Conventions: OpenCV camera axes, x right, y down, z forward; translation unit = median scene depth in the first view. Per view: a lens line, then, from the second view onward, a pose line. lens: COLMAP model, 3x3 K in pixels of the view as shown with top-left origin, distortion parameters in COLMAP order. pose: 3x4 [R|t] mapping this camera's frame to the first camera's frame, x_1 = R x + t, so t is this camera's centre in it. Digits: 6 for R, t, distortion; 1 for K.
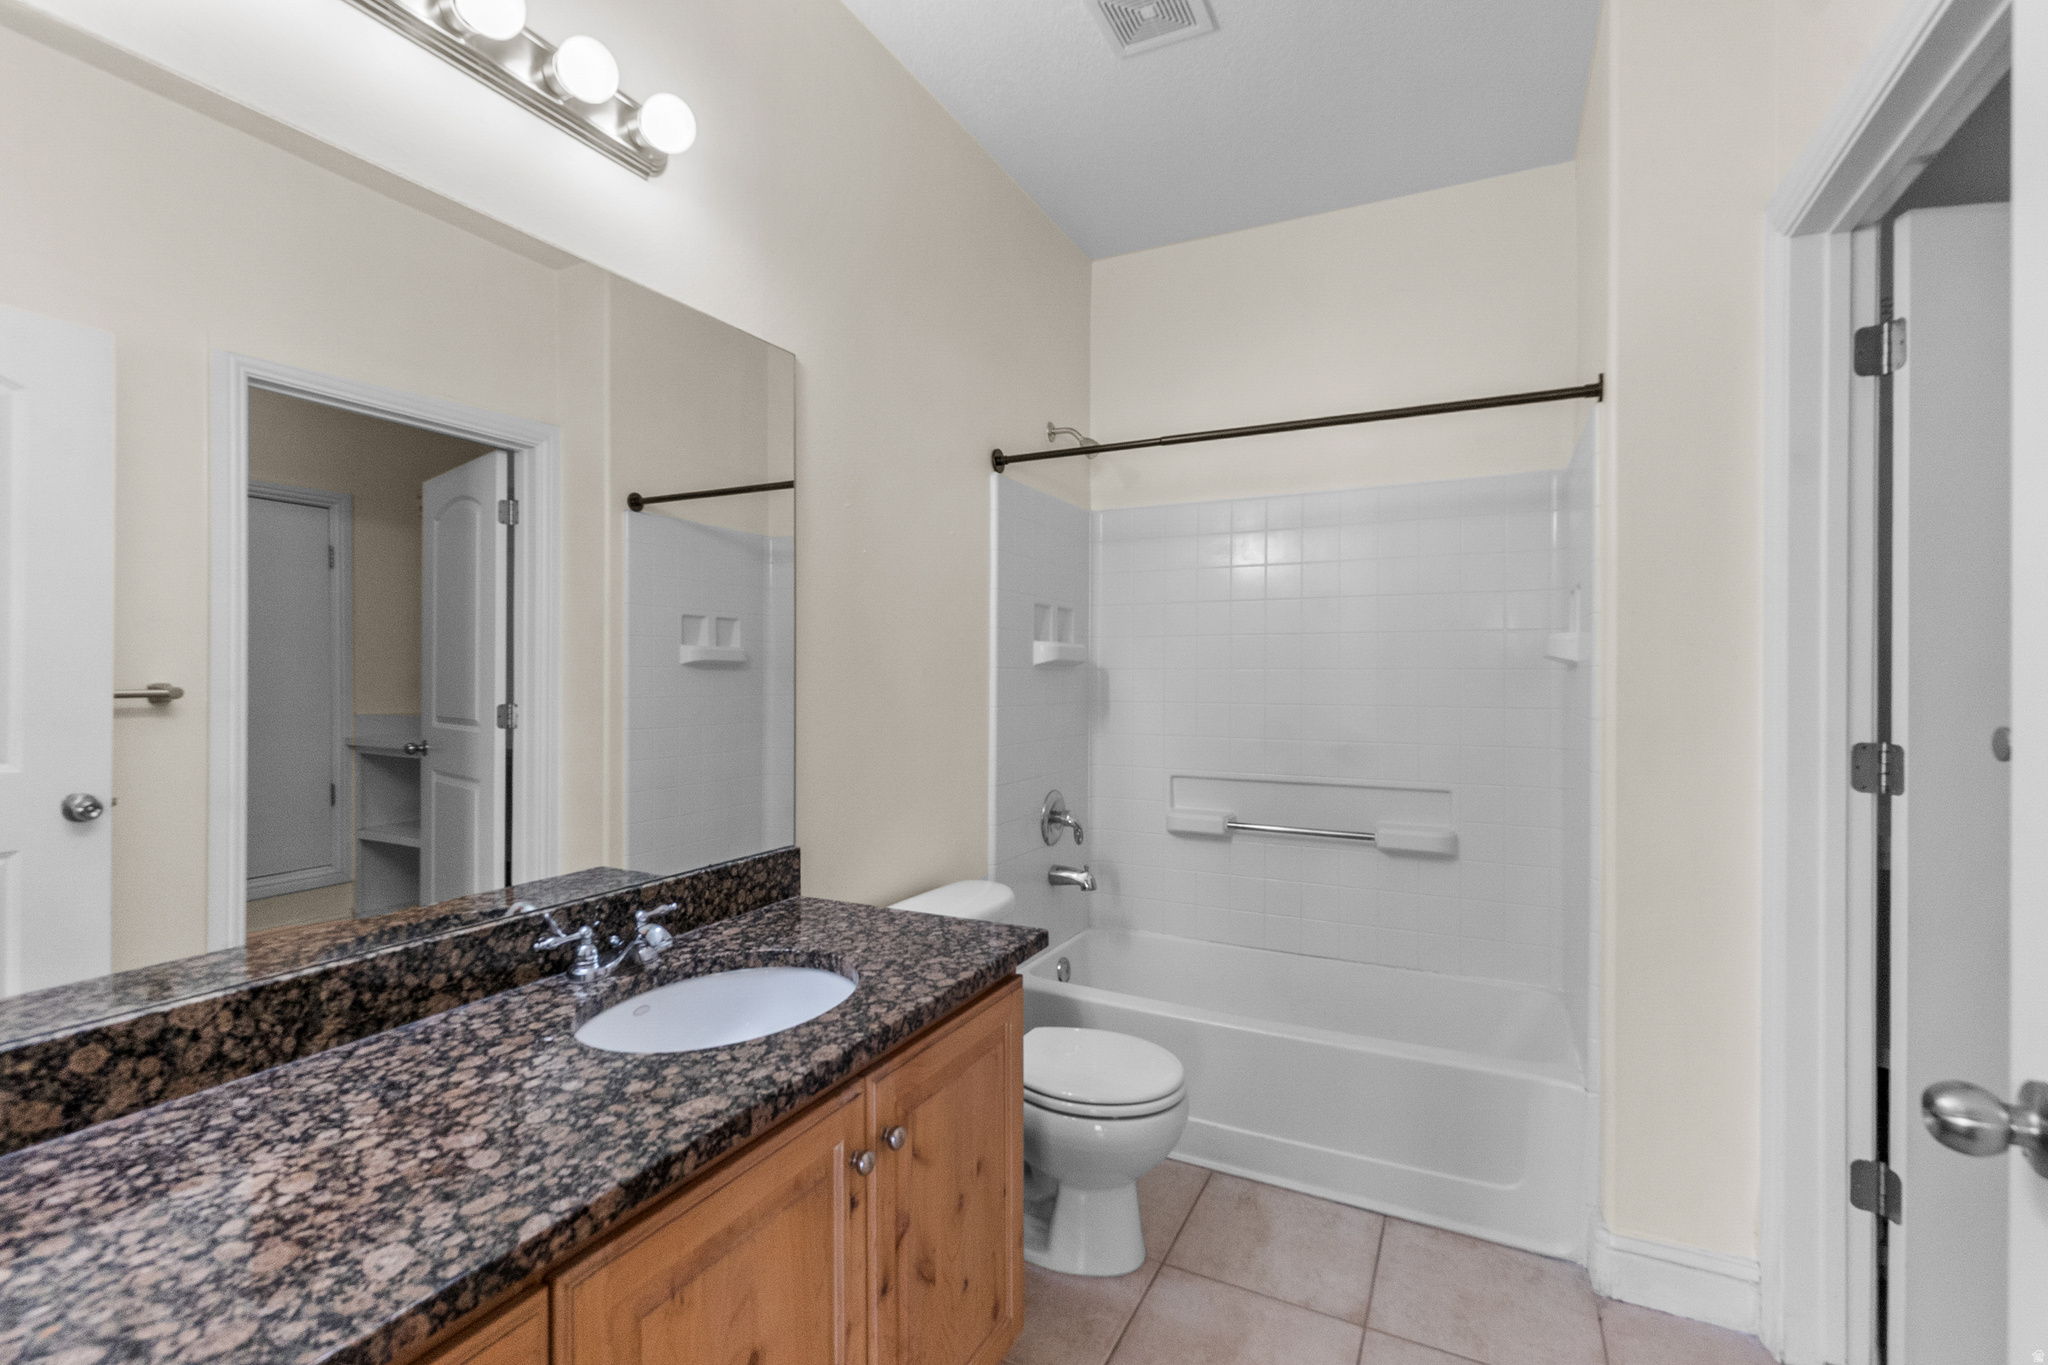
lens RADIAL K [[905.7, 0, 1005.0], [0, 905.7, 680.5], [0, 0, 1]] dist [-0.005364, 0.000920]
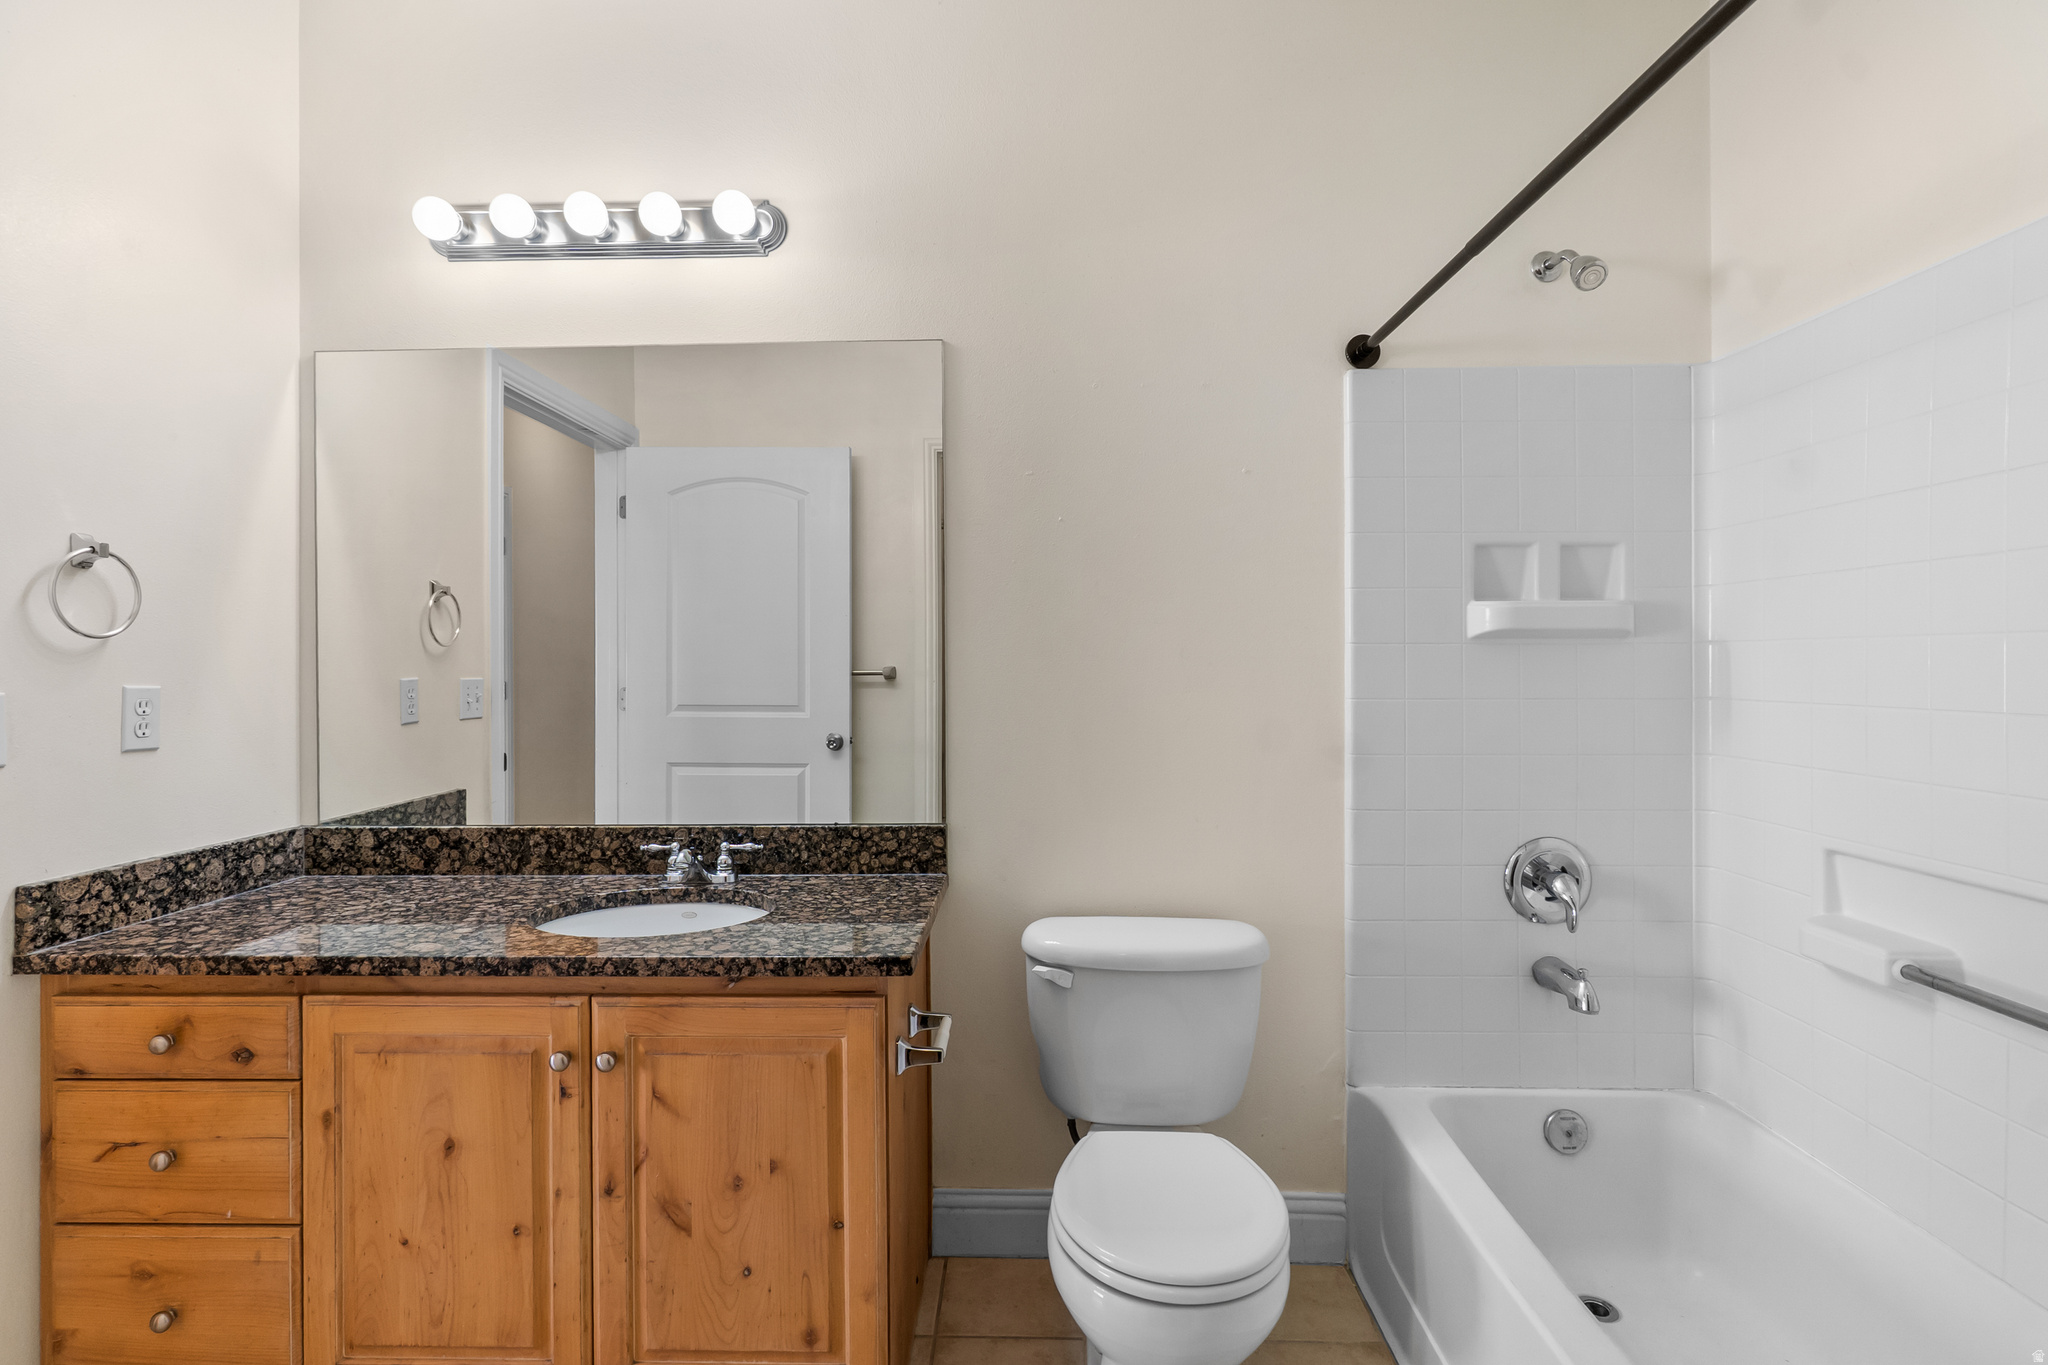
lens RADIAL K [[944.1, 0, 1015.1], [0, 944.1, 672.5], [0, 0, 1]] dist [-0.009766, 0.002203]
pose [[0.447884, 0.003895, -0.894083, 1.236161], [-0.000199, 0.999991, 0.004257, 0.013726], [0.894091, -0.001729, 0.447881, 0.990504]]
